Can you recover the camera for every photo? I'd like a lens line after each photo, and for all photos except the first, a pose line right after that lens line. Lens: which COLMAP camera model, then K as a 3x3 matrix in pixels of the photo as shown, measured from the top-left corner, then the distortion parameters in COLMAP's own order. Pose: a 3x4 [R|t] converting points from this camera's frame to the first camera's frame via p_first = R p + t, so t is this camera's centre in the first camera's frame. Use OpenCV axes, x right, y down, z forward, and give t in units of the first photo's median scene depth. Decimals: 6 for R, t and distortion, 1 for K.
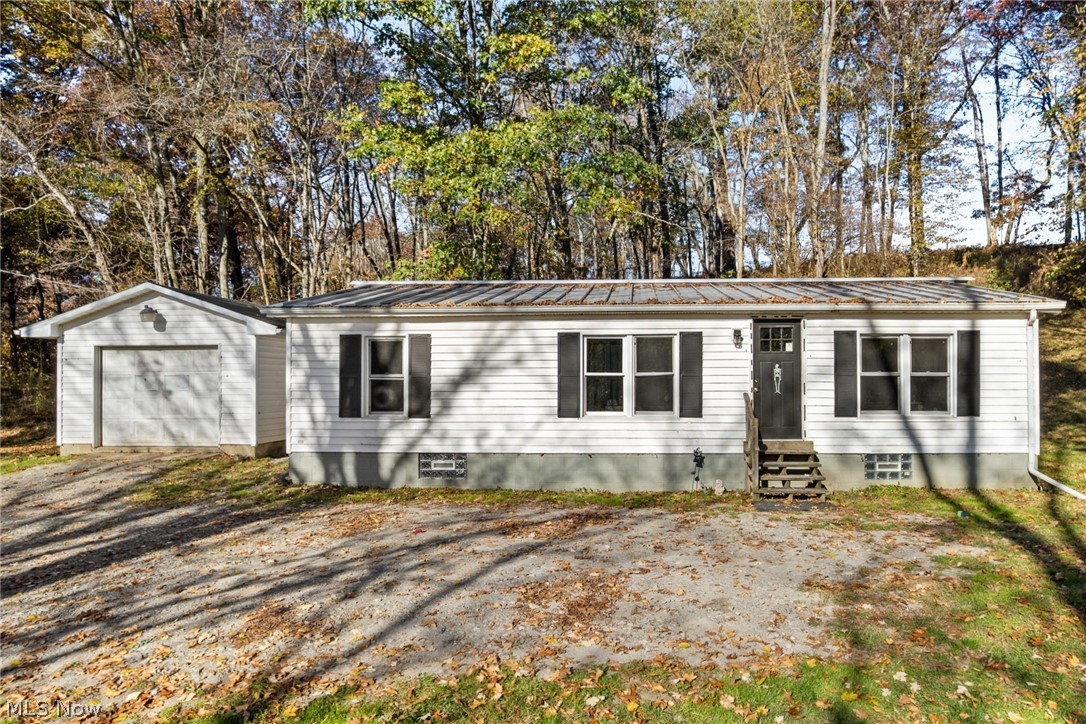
lens RADIAL K [[721.9, 0, 533.0], [0, 721.9, 354.2], [0, 0, 1]] dist [-0.050444, 0.016364]
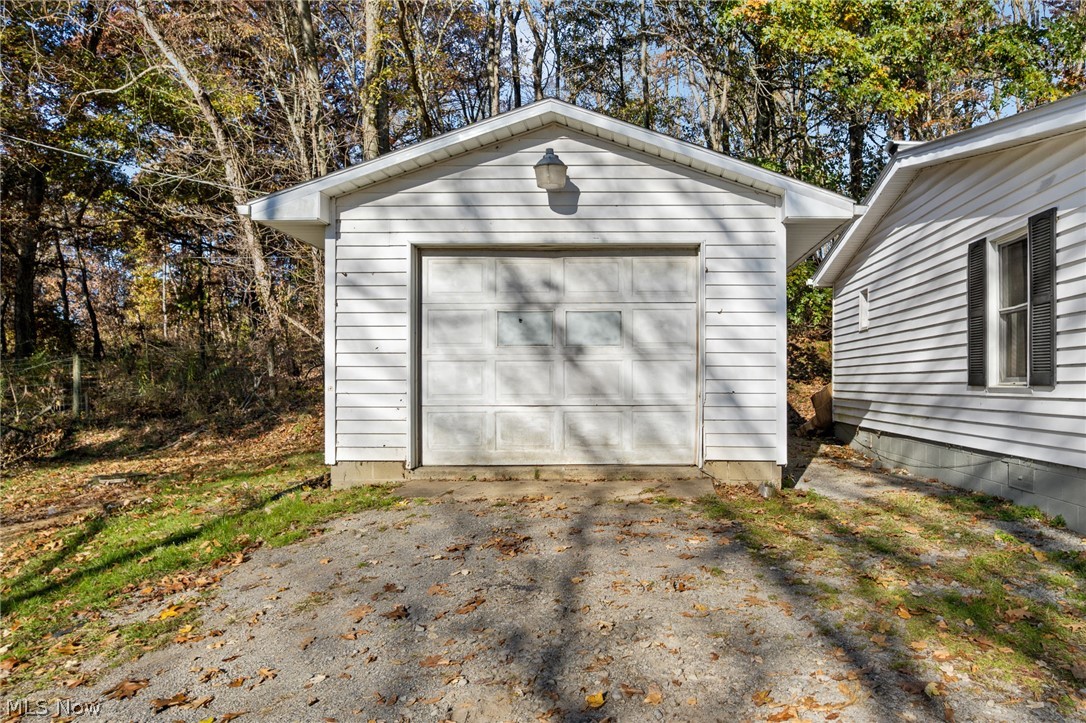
lens RADIAL K [[721.9, 0, 549.1], [0, 721.9, 370.0], [0, 0, 1]] dist [-0.050444, 0.016364]
pose [[0.999453, 0.008470, 0.031959, -0.543371], [-0.008890, 0.999876, 0.013033, 0.061036], [-0.031844, -0.013310, 0.999404, 0.536432]]
